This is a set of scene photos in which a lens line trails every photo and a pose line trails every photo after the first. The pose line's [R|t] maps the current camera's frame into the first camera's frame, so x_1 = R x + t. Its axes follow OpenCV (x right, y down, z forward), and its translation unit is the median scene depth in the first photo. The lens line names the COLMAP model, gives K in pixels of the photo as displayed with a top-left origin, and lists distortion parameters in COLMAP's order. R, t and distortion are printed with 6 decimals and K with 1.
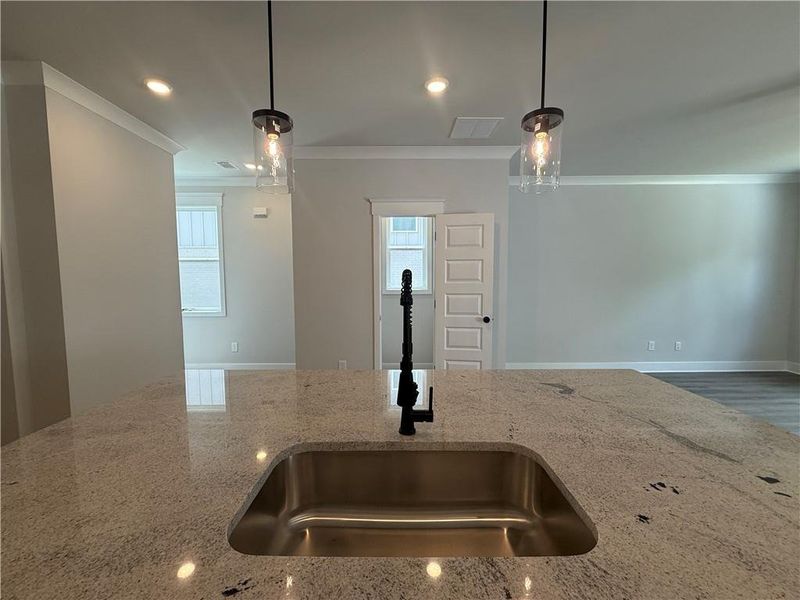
lens RADIAL K [[319.5, 0, 397.7], [0, 319.5, 300.8], [0, 0, 1]] dist [0.000081, 0.000013]
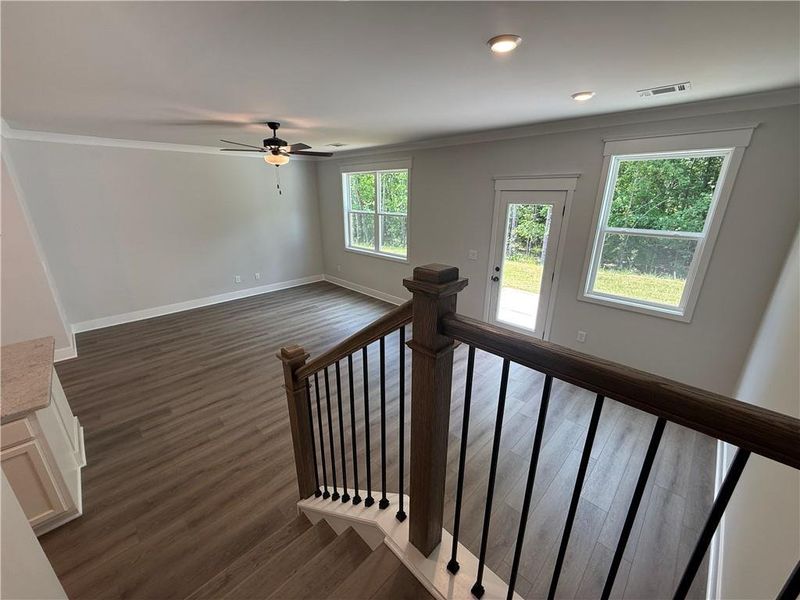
lens RADIAL K [[325.7, 0, 394.8], [0, 325.7, 287.8], [0, 0, 1]] dist [-0.000404, 0.000023]
pose [[0.711984, -0.190874, 0.675756, 0.988294], [0.047016, 0.973145, 0.225338, -0.318594], [-0.700620, -0.128666, 0.701838, -1.381203]]
